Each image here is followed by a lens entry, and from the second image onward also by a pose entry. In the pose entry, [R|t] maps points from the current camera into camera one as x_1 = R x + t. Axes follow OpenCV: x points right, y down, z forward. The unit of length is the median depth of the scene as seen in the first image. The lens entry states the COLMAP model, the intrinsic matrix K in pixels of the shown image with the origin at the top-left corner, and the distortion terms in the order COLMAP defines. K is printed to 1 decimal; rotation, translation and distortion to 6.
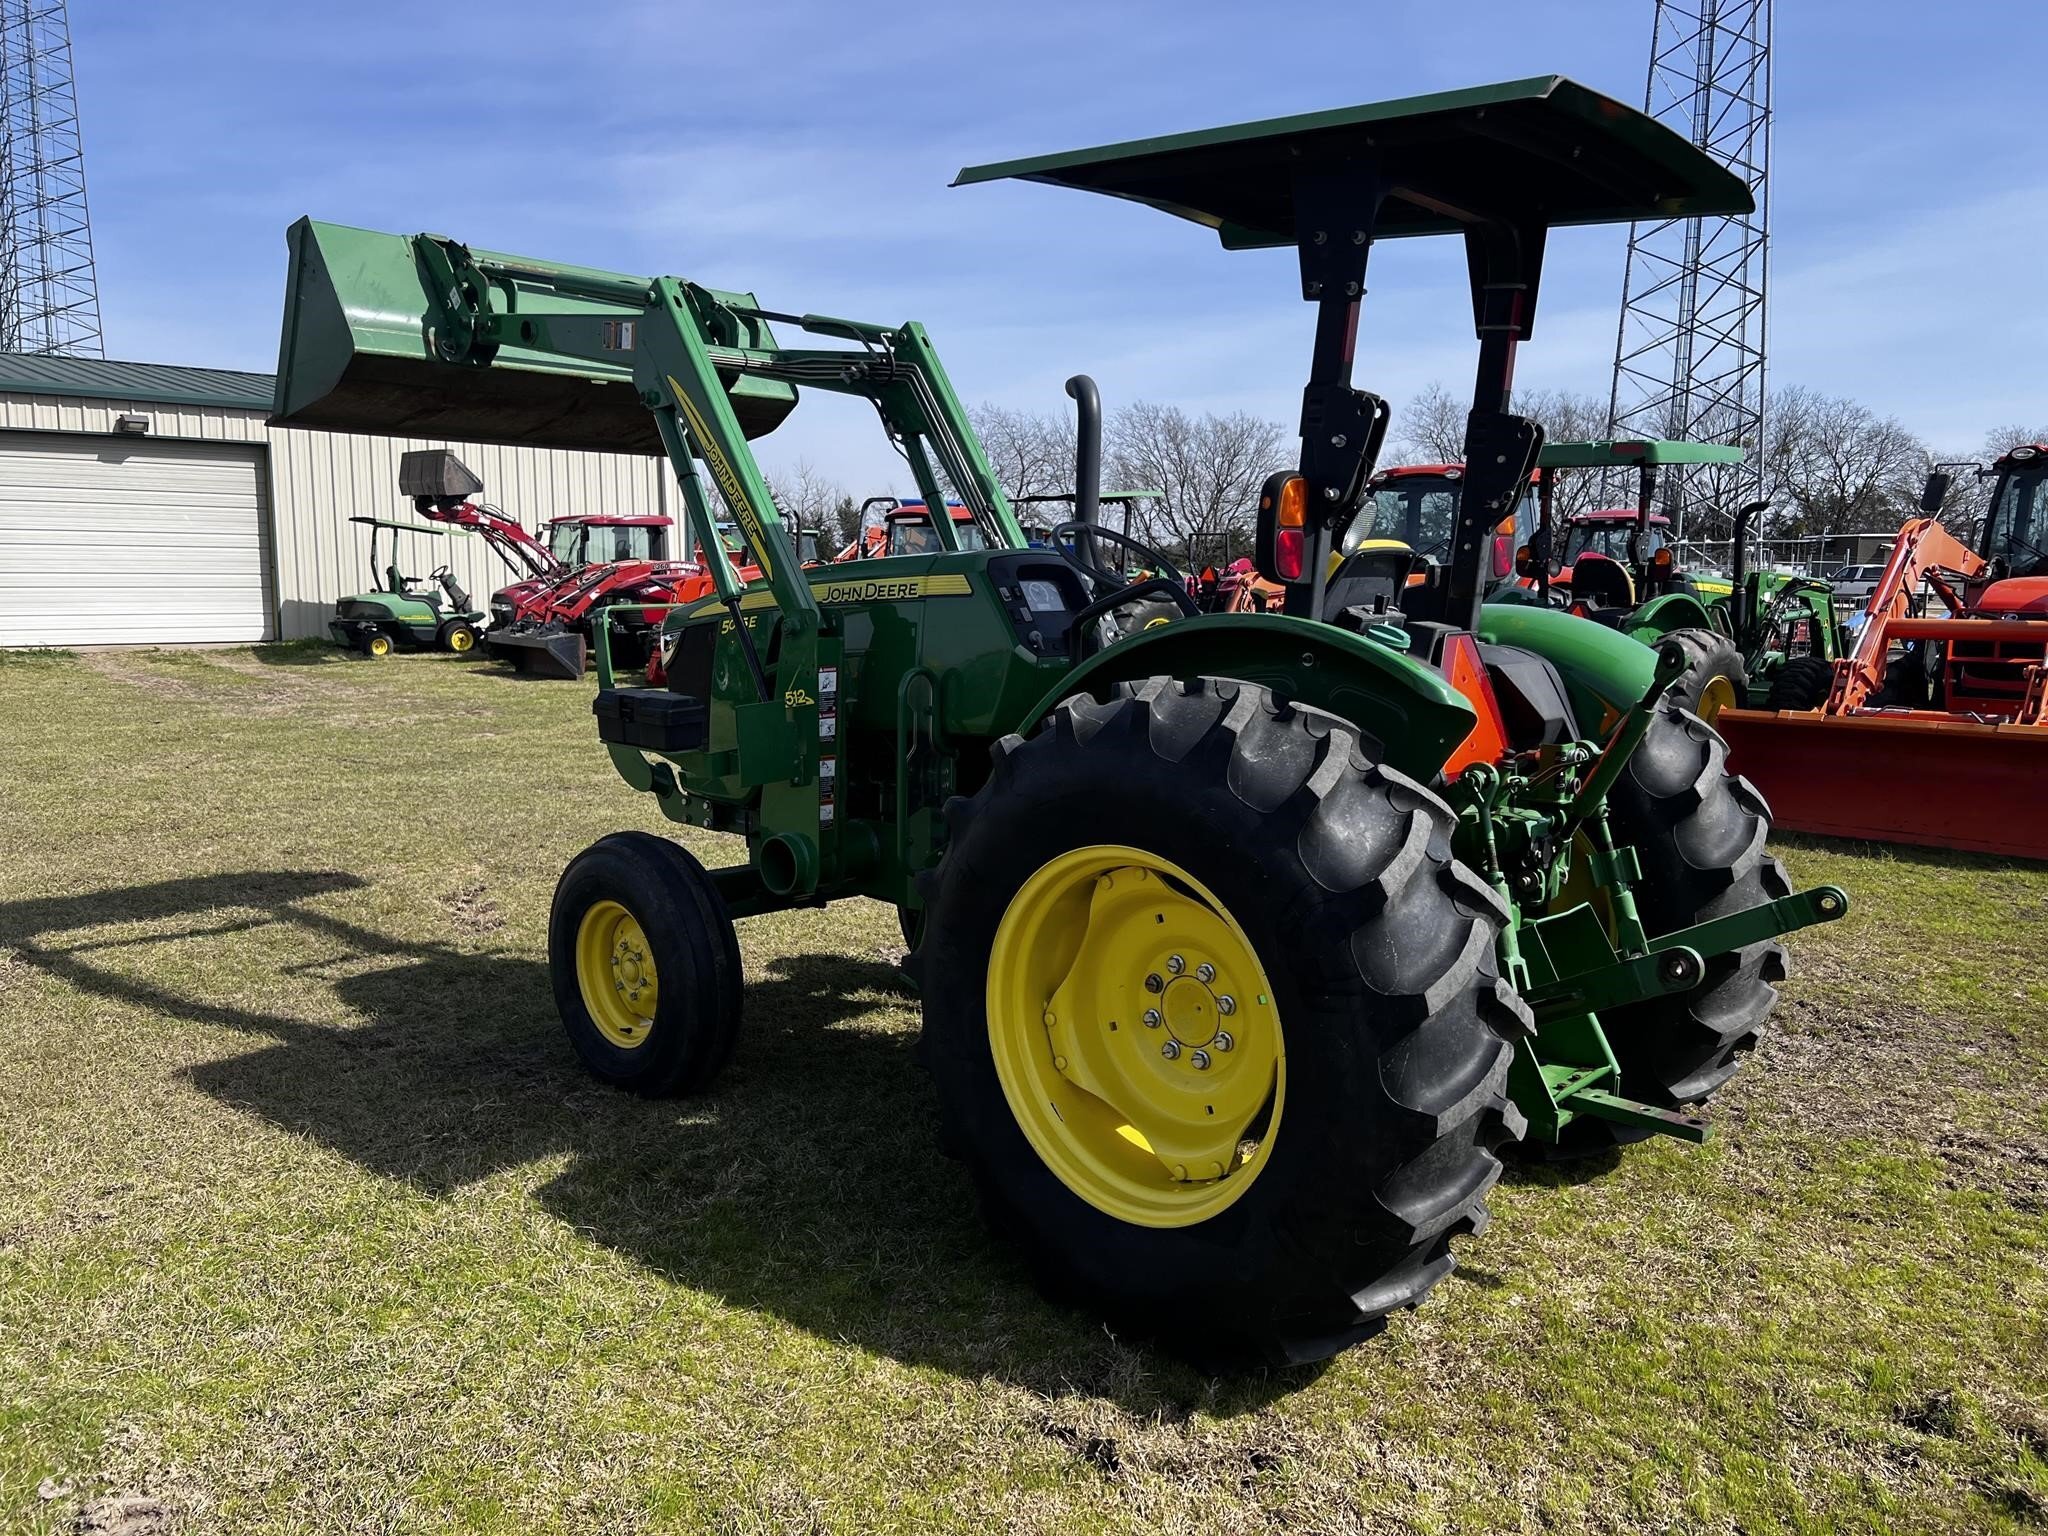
lens RADIAL K [[1528.1, 0, 1032.1], [0, 1528.1, 761.4], [0, 0, 1]] dist [0.063161, -0.057972]
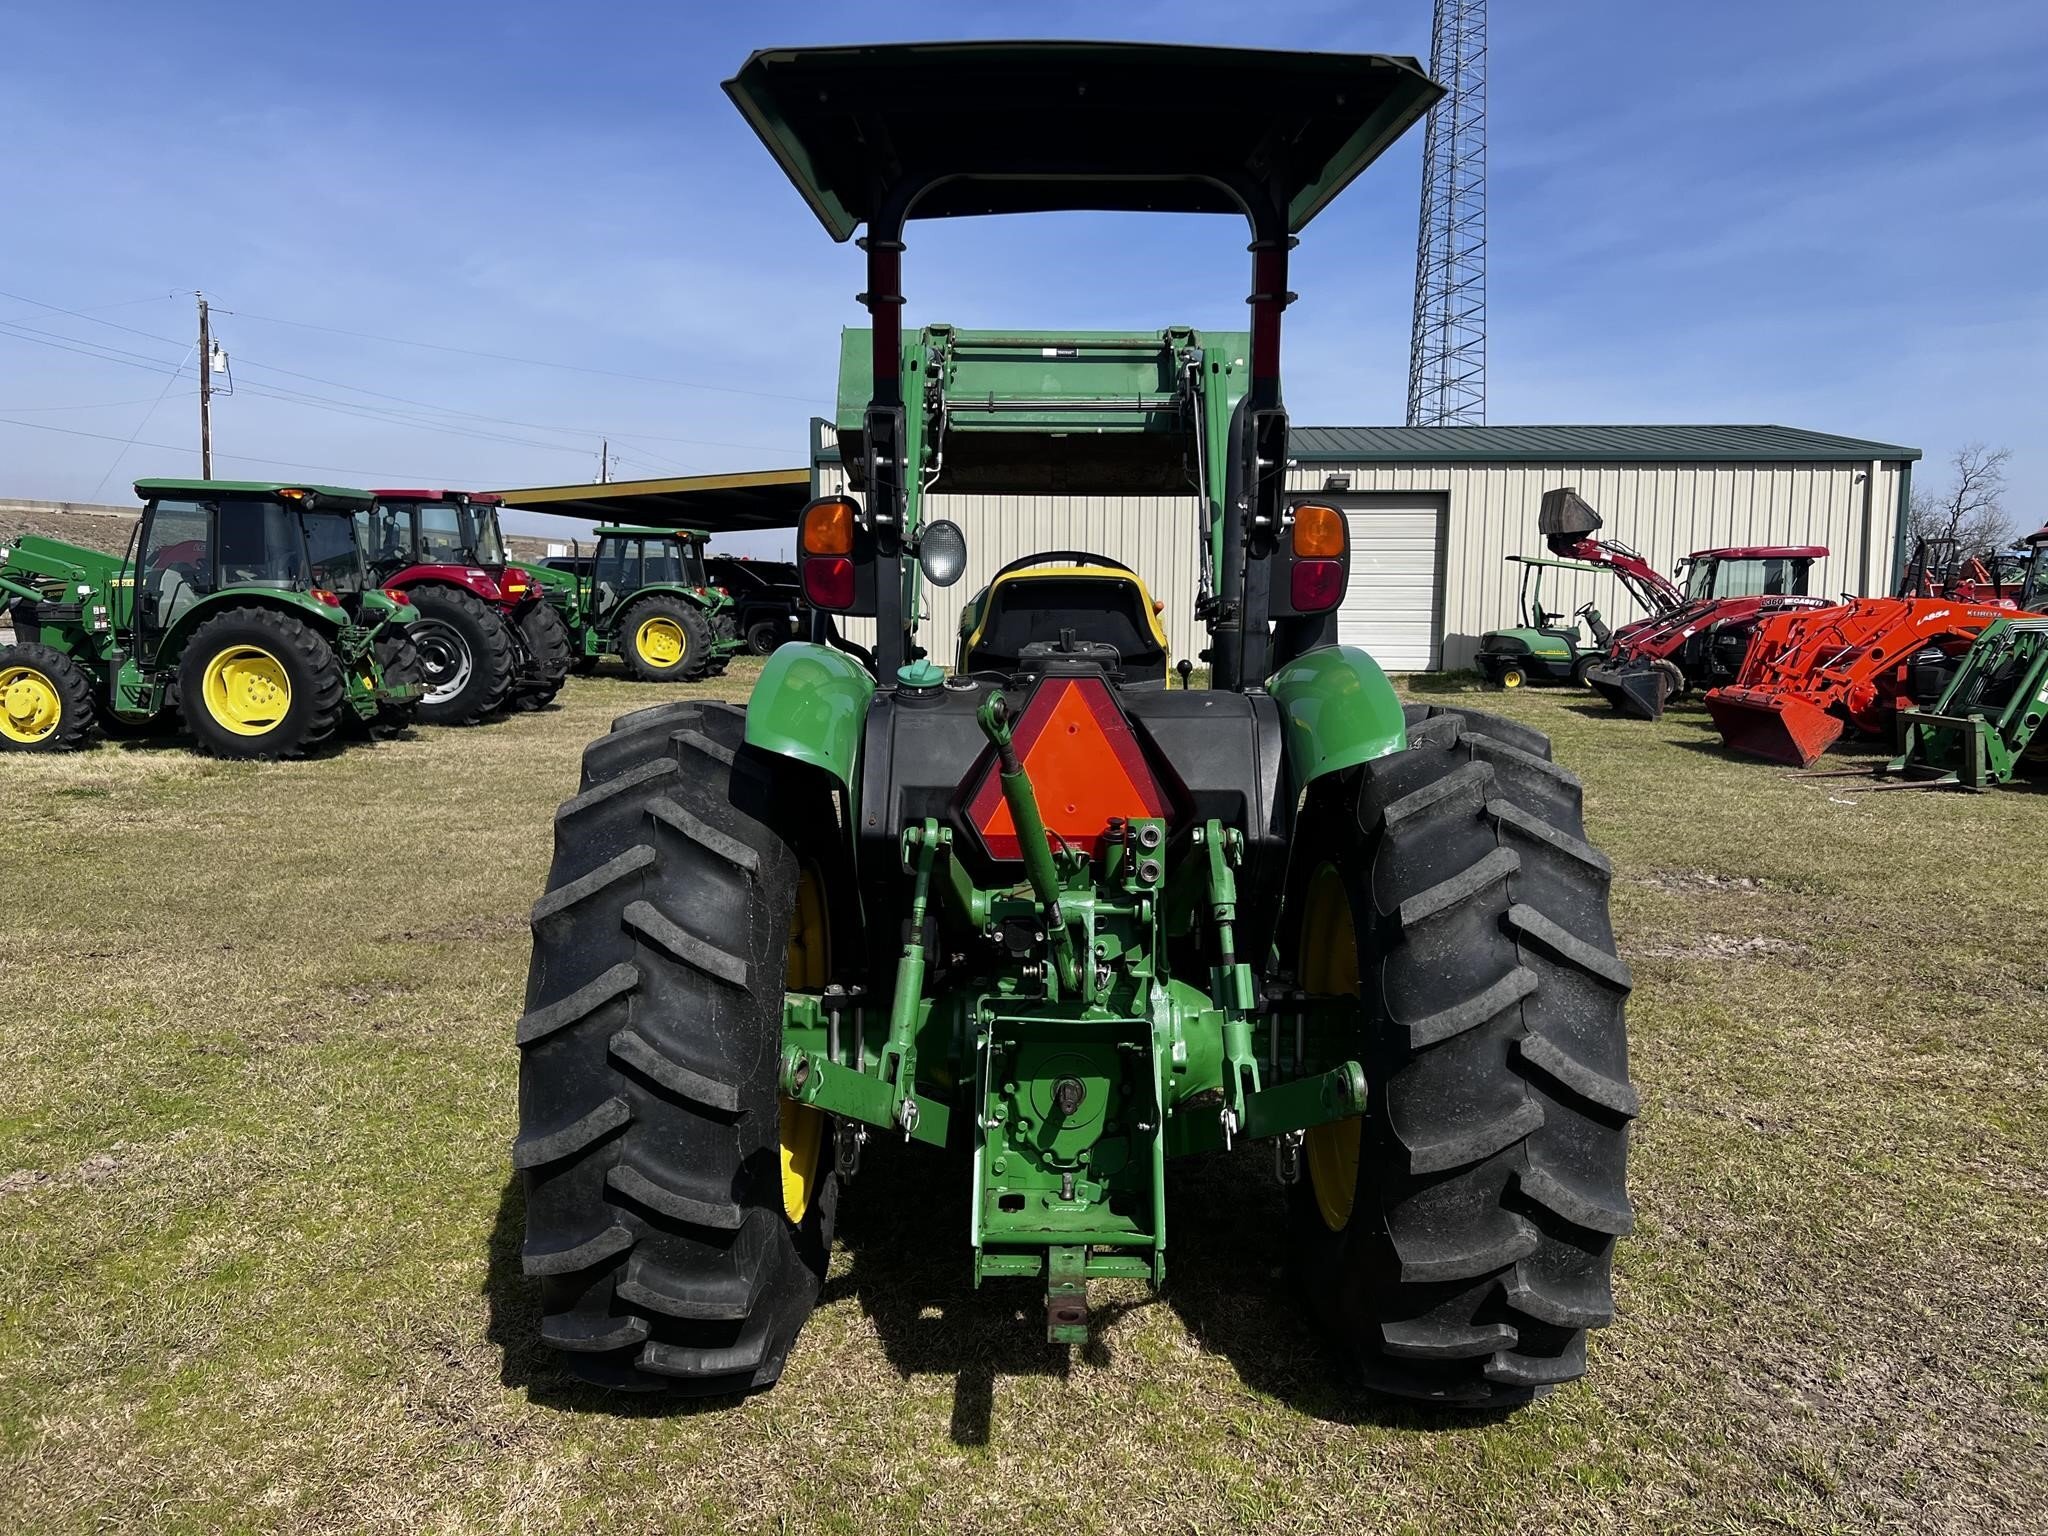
lens RADIAL K [[1528.1, 0, 1032.1], [0, 1528.1, 761.4], [0, 0, 1]] dist [0.063161, -0.057972]
pose [[0.674452, 0.080246, -0.733945, 0.123959], [-0.097475, 0.995052, 0.019221, -0.007244], [0.731856, 0.058578, 0.678937, 0.057196]]
